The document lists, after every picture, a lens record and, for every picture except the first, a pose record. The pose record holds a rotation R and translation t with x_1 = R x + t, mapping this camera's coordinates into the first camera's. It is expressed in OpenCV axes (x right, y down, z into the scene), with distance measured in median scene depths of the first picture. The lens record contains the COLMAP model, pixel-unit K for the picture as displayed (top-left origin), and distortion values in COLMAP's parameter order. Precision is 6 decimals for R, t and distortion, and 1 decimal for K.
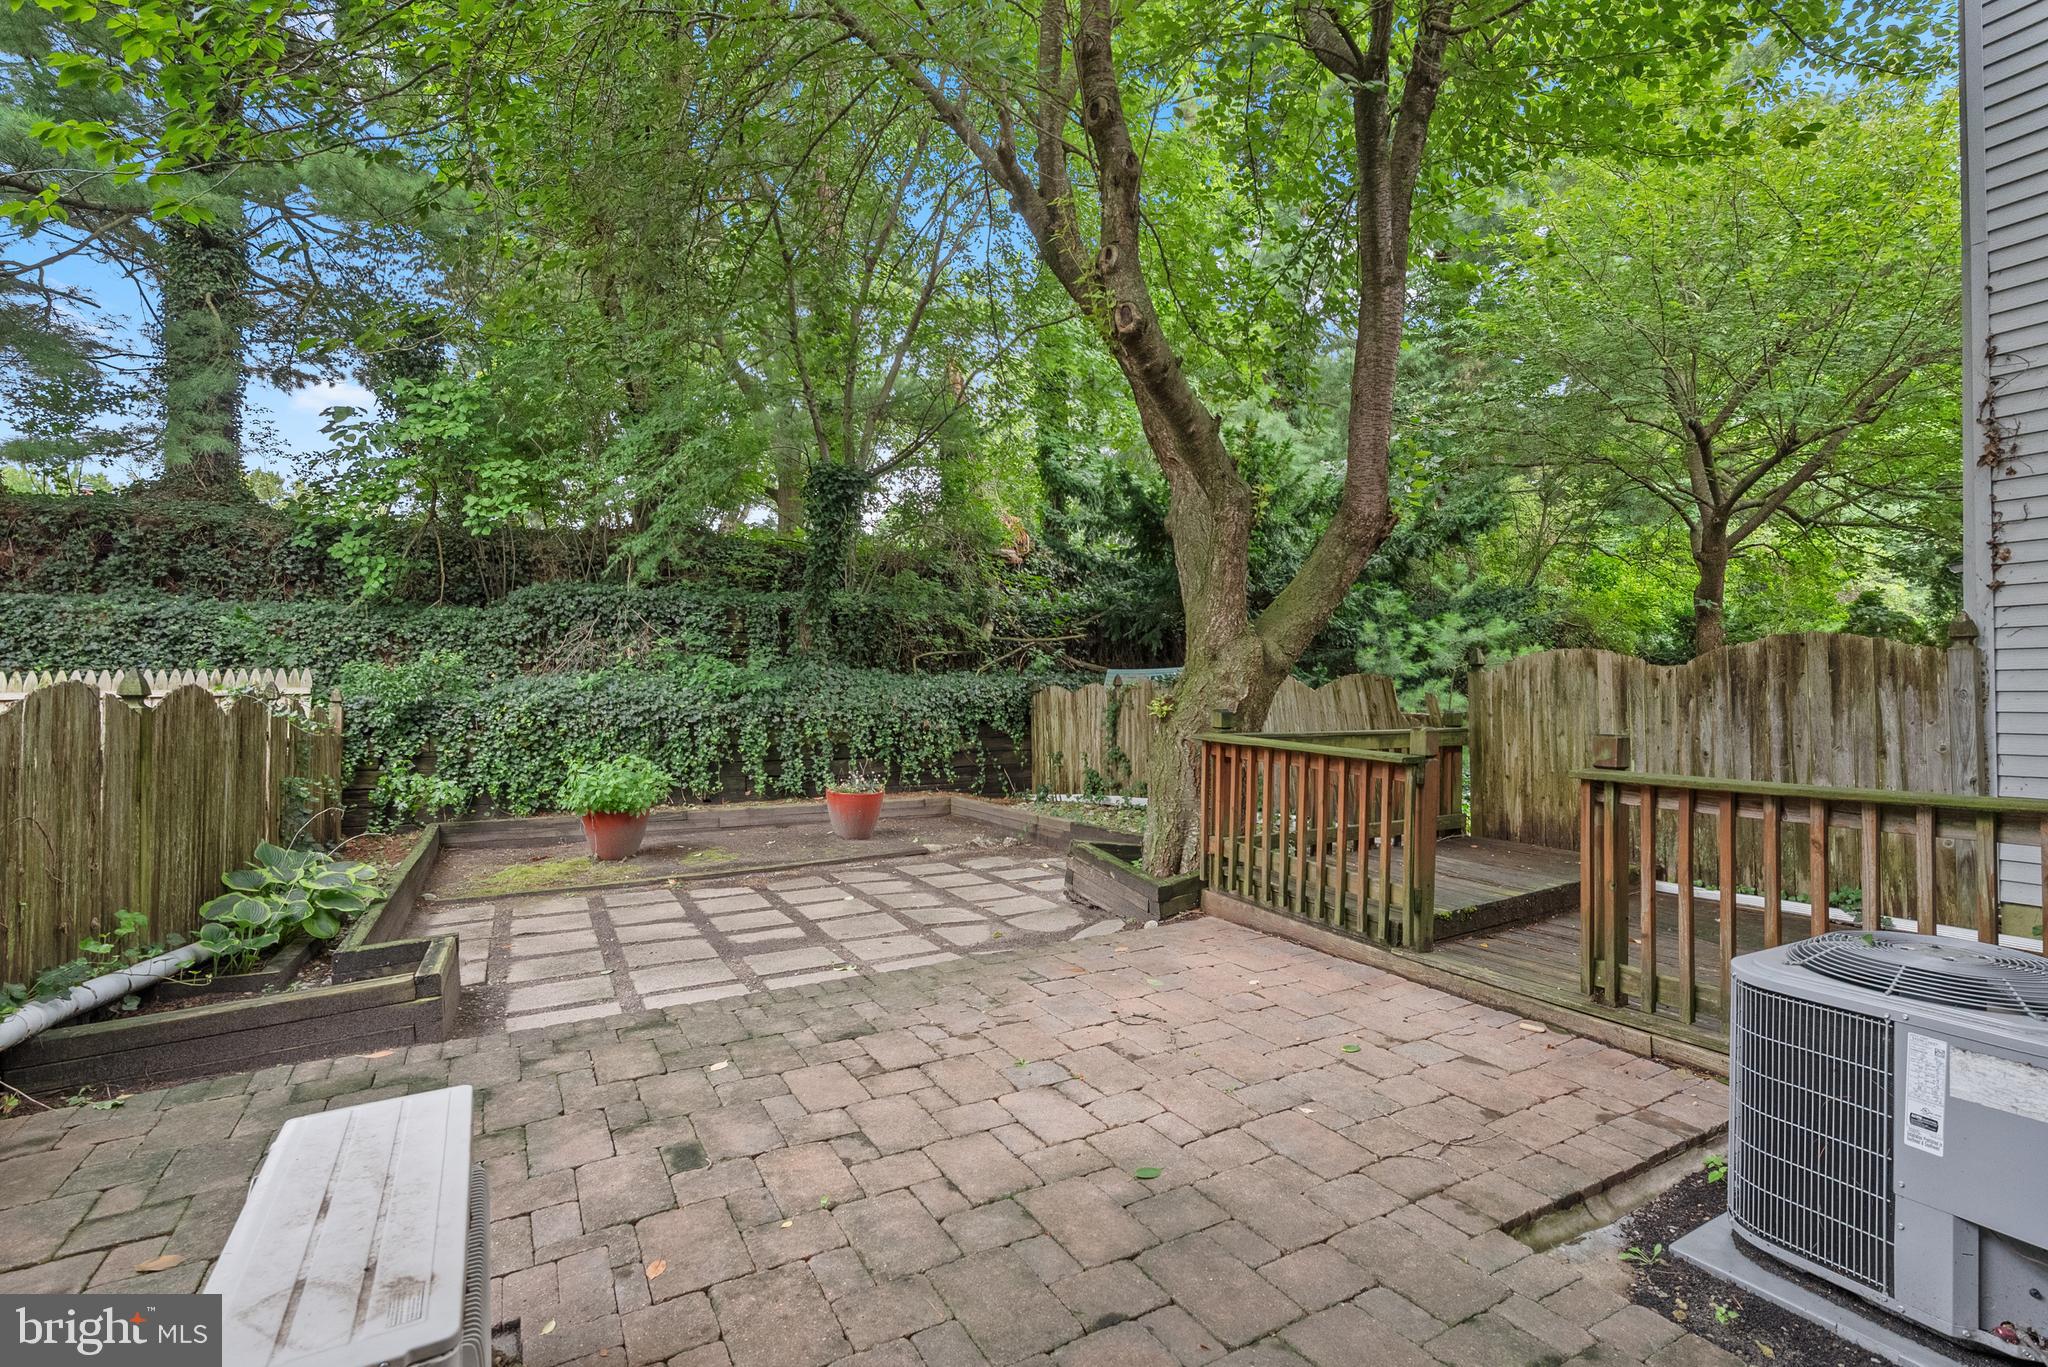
lens RADIAL K [[964.6, 0, 1044.8], [0, 964.6, 696.4], [0, 0, 1]] dist [-0.008716, 0.003976]
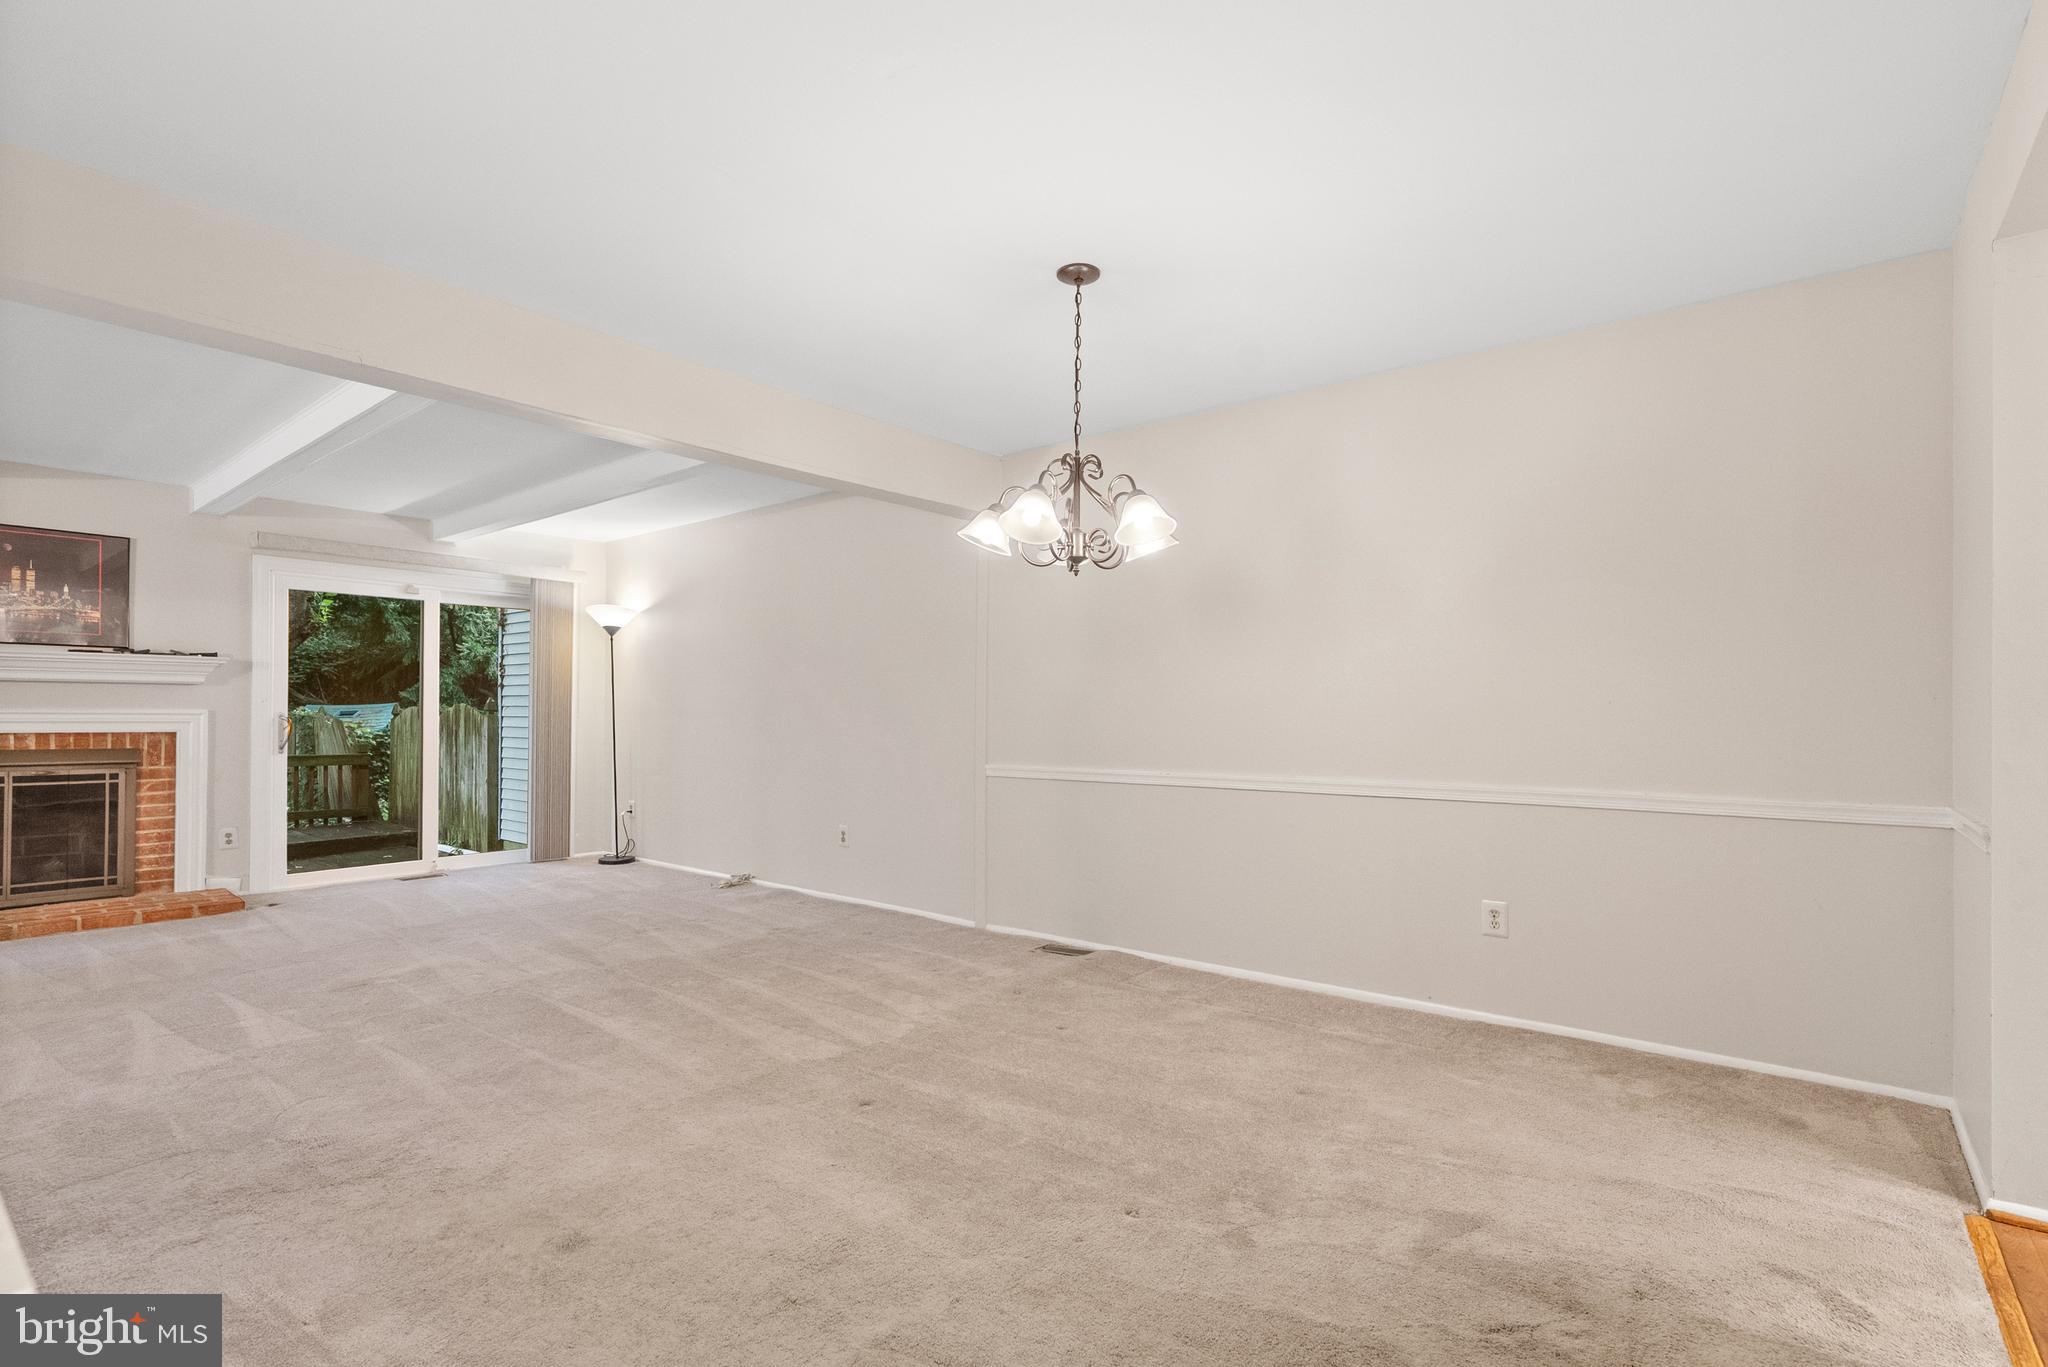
lens RADIAL K [[964.6, 0, 1061.0], [0, 964.6, 710.8], [0, 0, 1]] dist [-0.008716, 0.003976]
pose [[0.919073, 0.017396, 0.393702, 0.624624], [-0.014515, 0.999842, -0.010294, -0.028708], [-0.393819, 0.003746, 0.919180, -0.684856]]
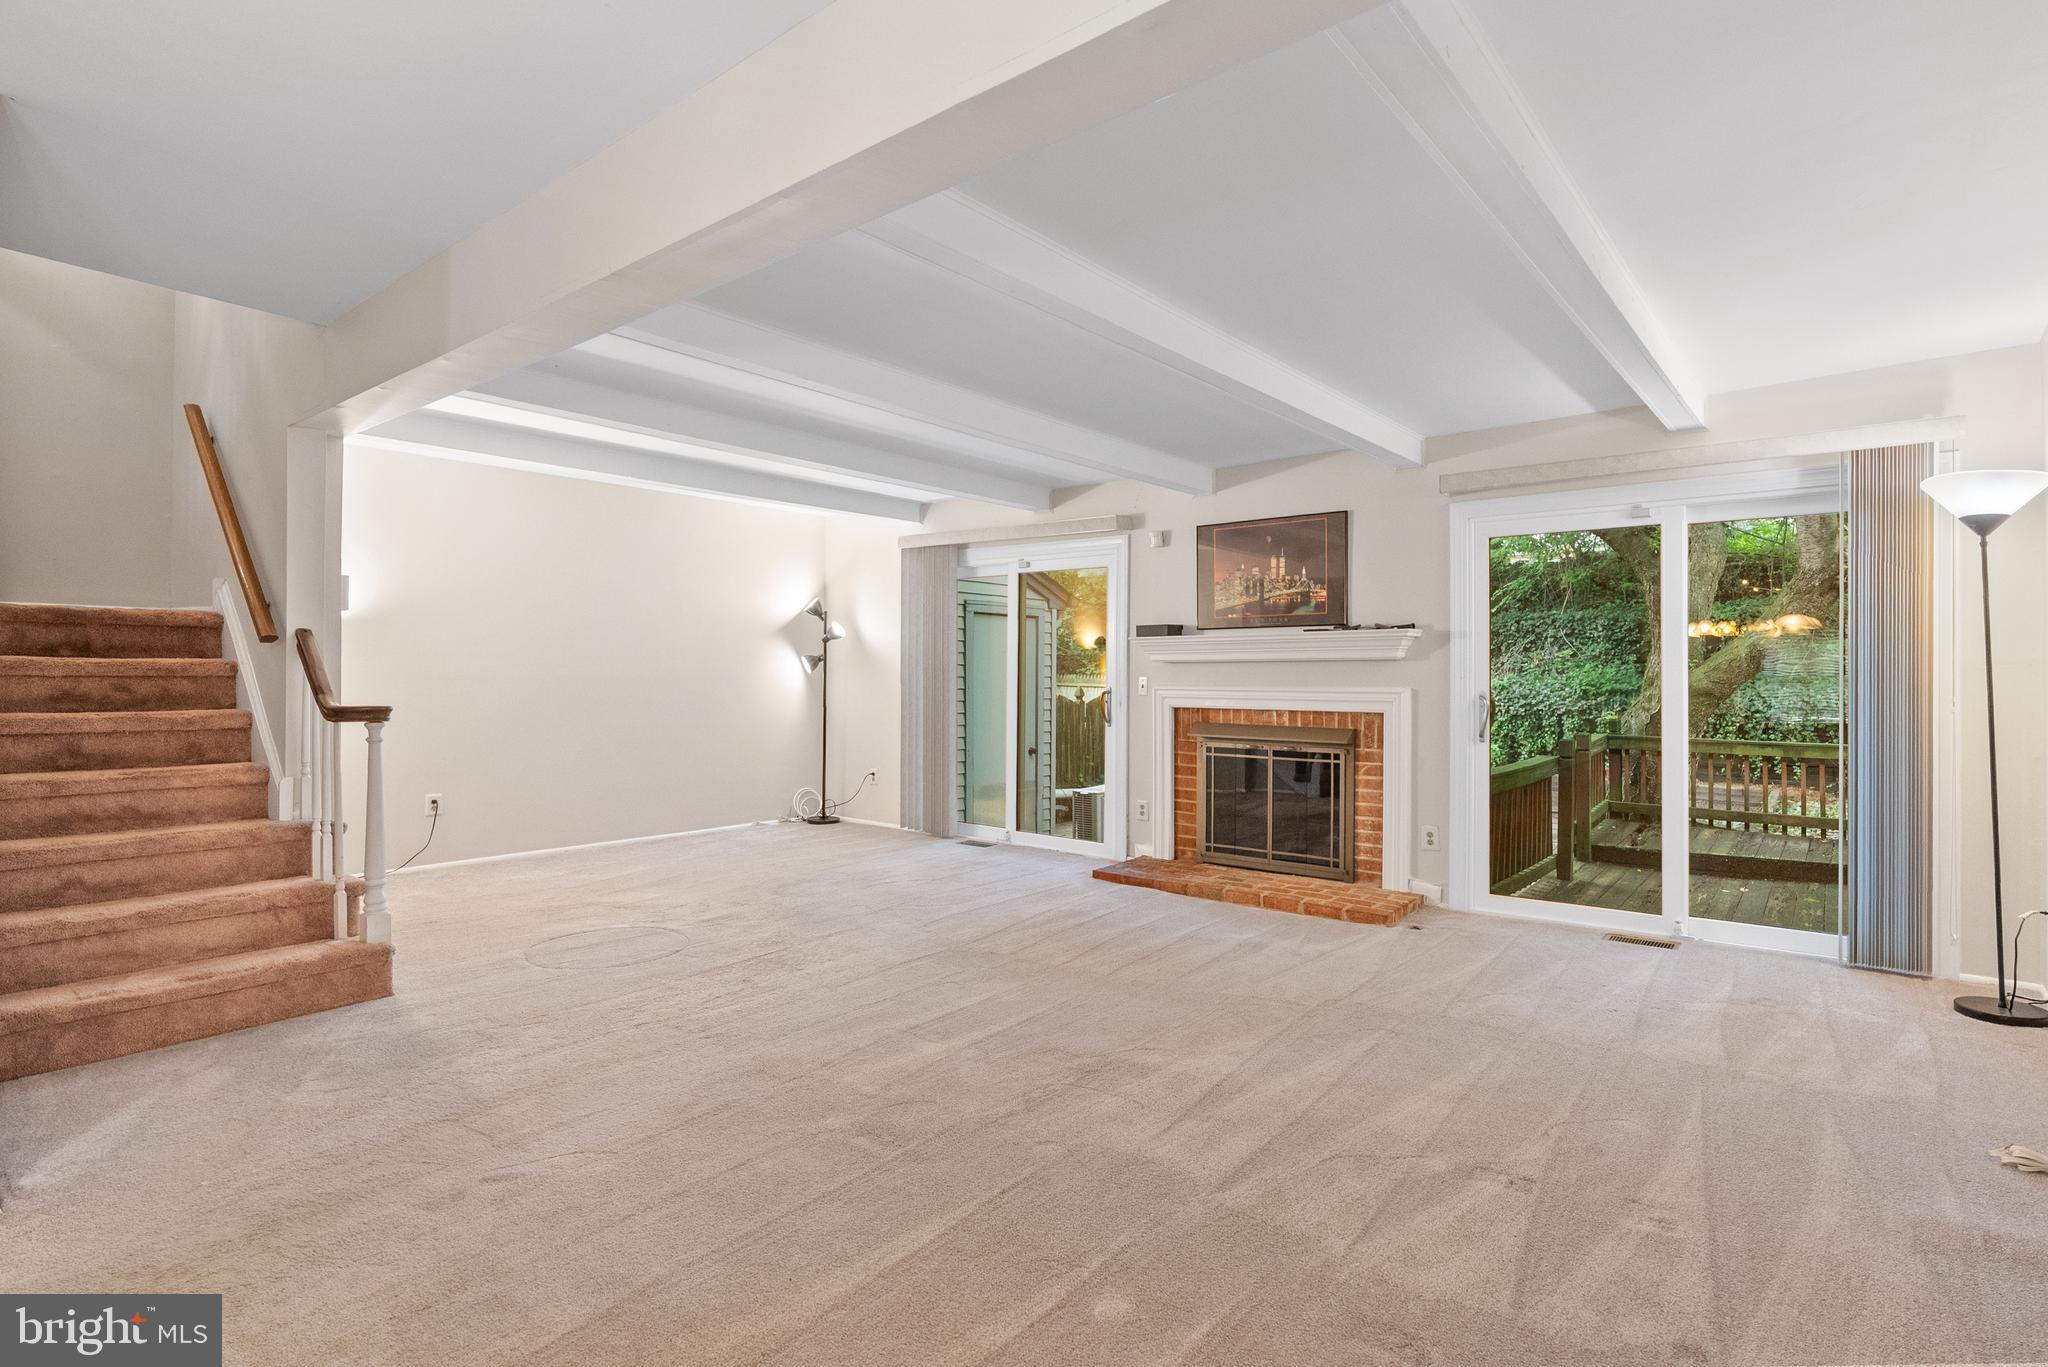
lens RADIAL K [[1028.5, 0, 1032.0], [0, 1028.5, 665.3], [0, 0, 1]] dist [-0.005374, 0.001448]
pose [[0.371041, 0.000839, -0.928616, 0.834326], [-0.007535, 0.999969, -0.002107, -0.038576], [0.928586, 0.007779, 0.371036, -0.300714]]
